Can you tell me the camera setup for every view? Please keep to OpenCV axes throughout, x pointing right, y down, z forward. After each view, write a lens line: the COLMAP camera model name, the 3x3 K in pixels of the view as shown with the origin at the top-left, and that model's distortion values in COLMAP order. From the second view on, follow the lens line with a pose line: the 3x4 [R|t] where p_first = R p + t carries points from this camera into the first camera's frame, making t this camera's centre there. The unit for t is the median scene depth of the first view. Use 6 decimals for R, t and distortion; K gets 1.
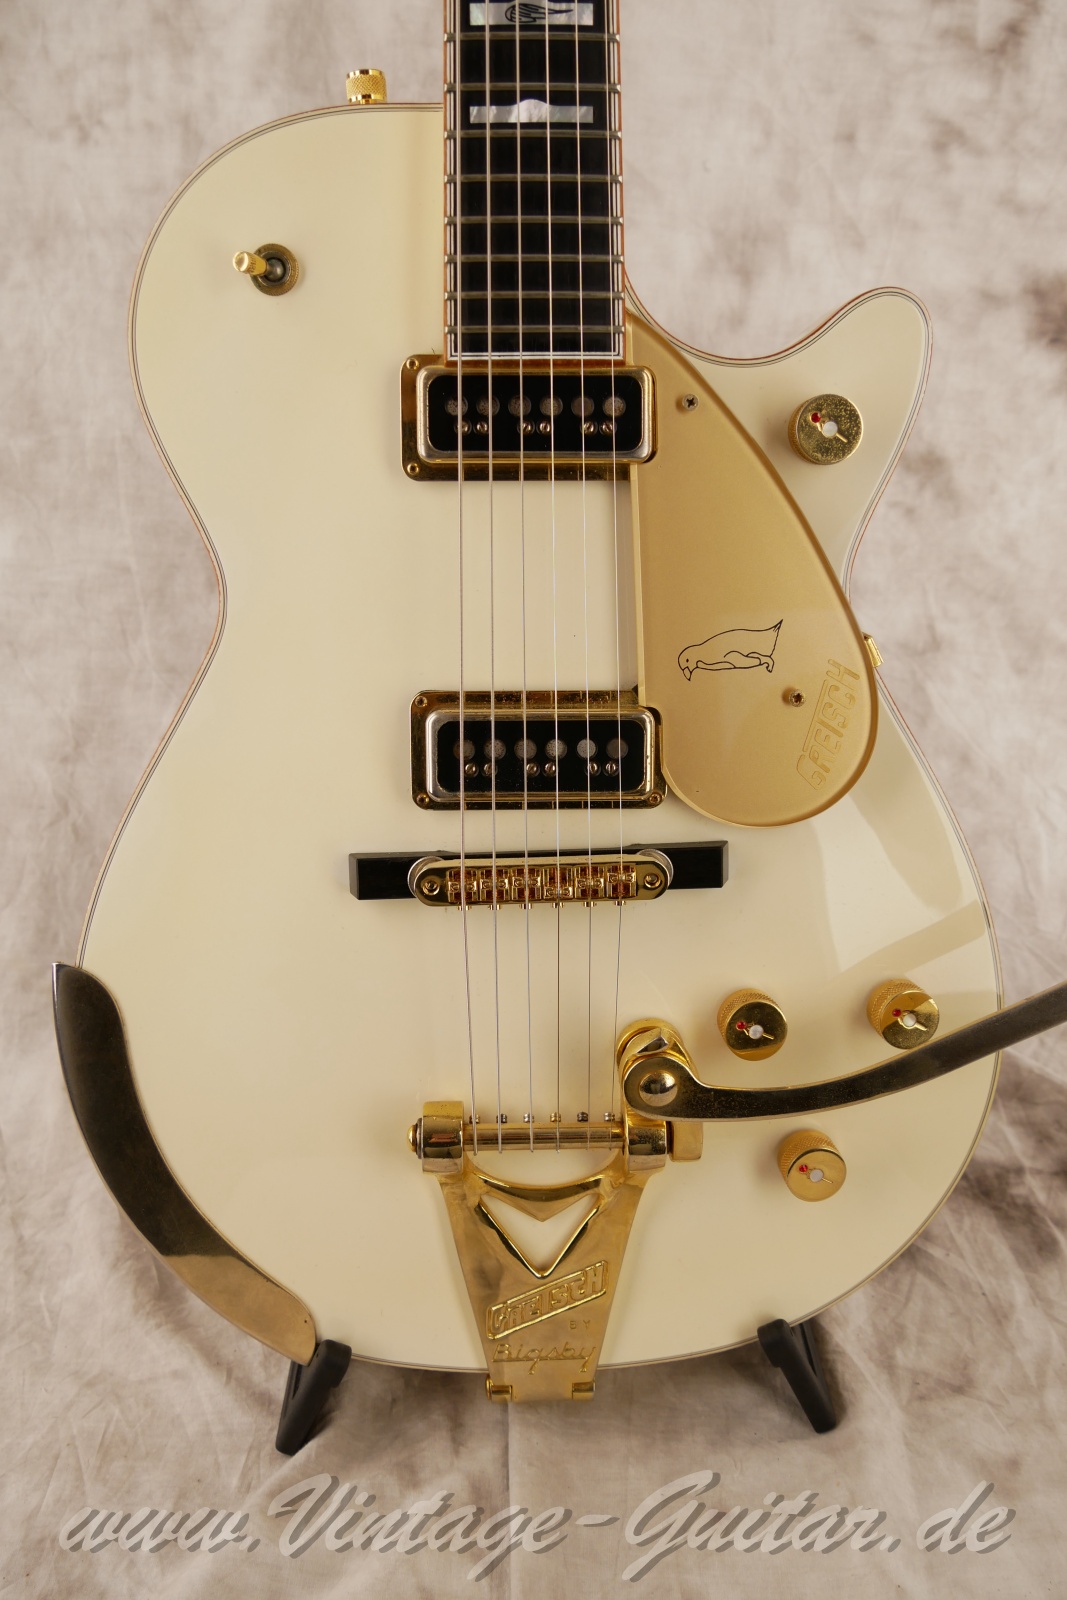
lens RADIAL K [[1489.2, 0, 542.1], [0, 1489.2, 827.7], [0, 0, 1]] dist [-0.030294, 0.000000]
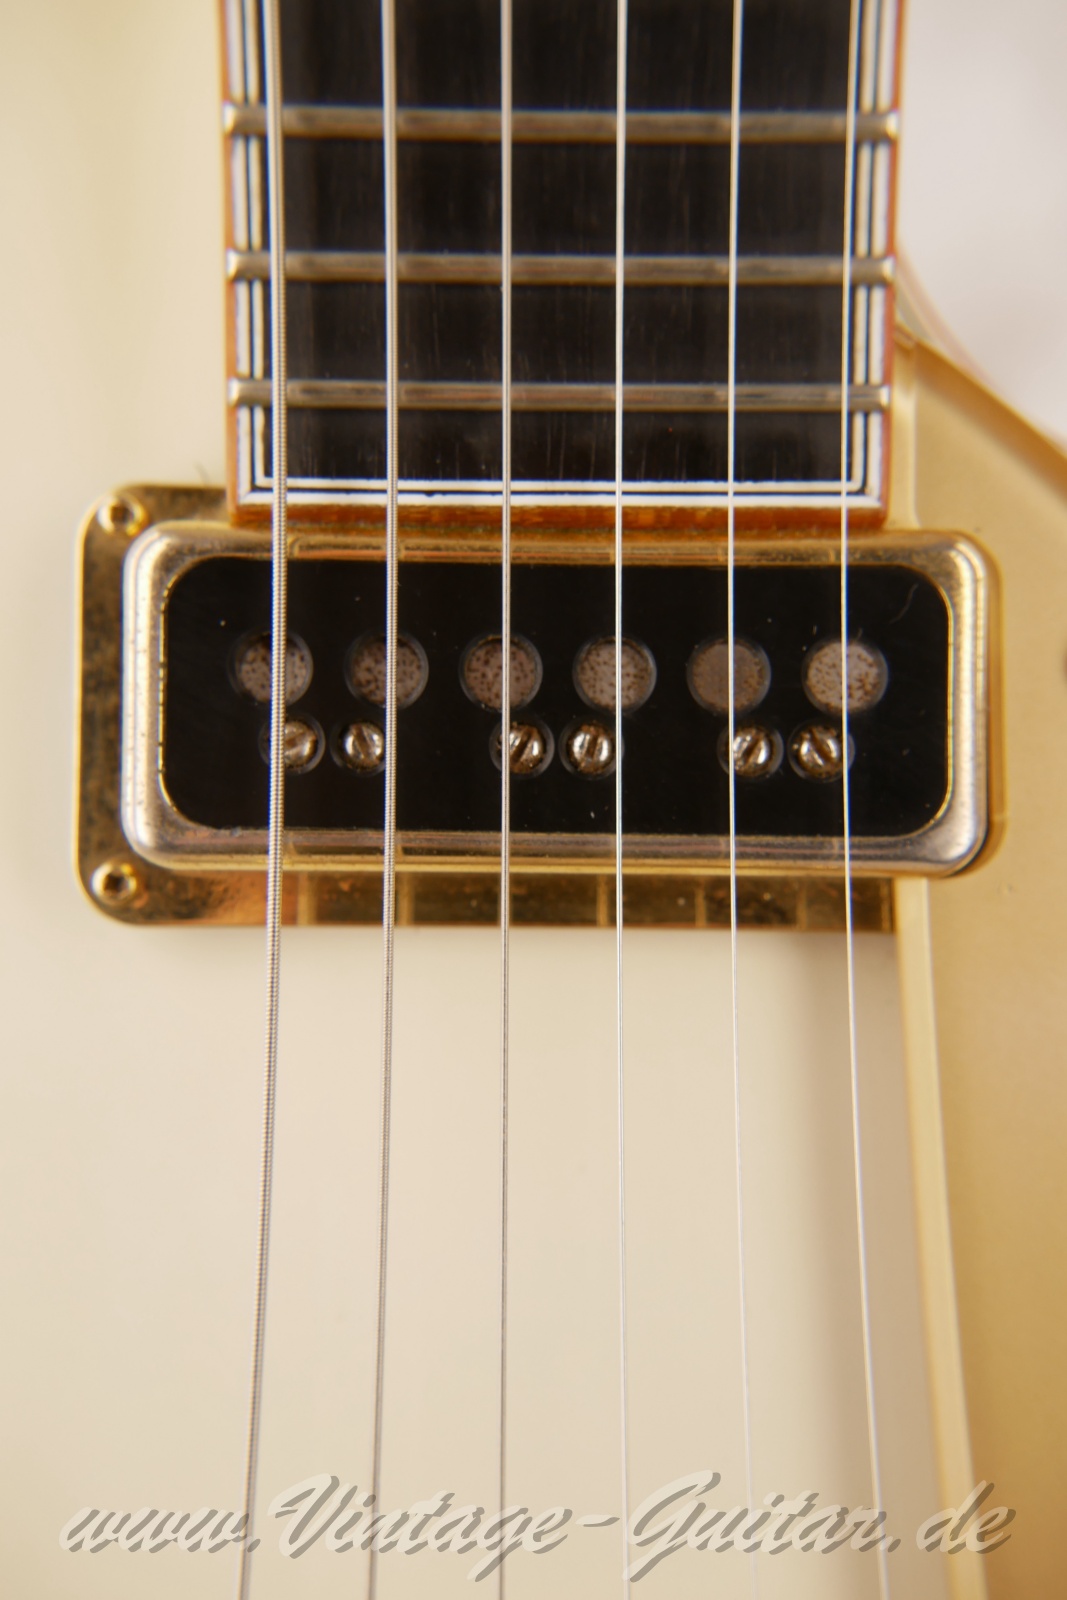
lens RADIAL K [[1489.2, 0, 524.1], [0, 1489.2, 813.2], [0, 0, 1]] dist [-0.030294, 0.000000]
pose [[0.999794, 0.011745, -0.016542, -0.003895], [-0.014356, 0.985714, -0.167816, -0.144283], [0.014335, 0.168019, 0.985680, 0.499396]]
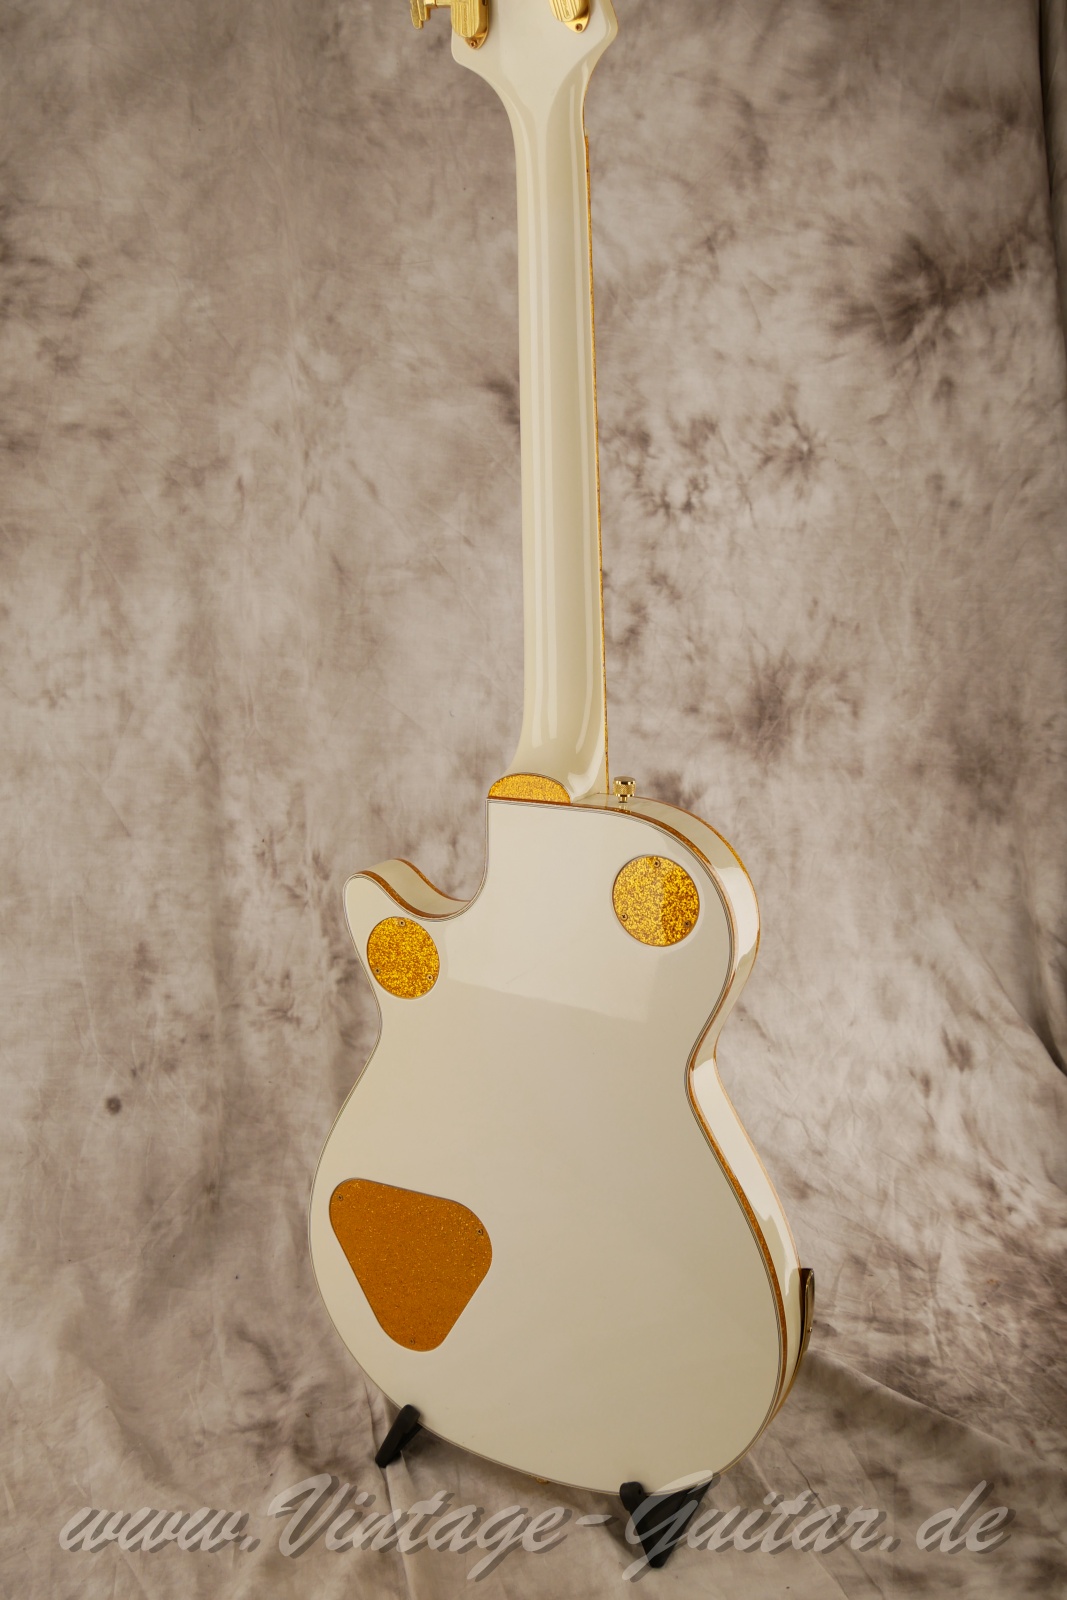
lens RADIAL K [[1489.2, 0, 547.8], [0, 1489.2, 805.3], [0, 0, 1]] dist [-0.030294, 0.000000]
pose [[0.976947, -0.015892, 0.212888, -0.161935], [0.057151, 0.980296, -0.189086, -0.050943], [-0.205688, 0.196894, 0.958606, -0.665888]]
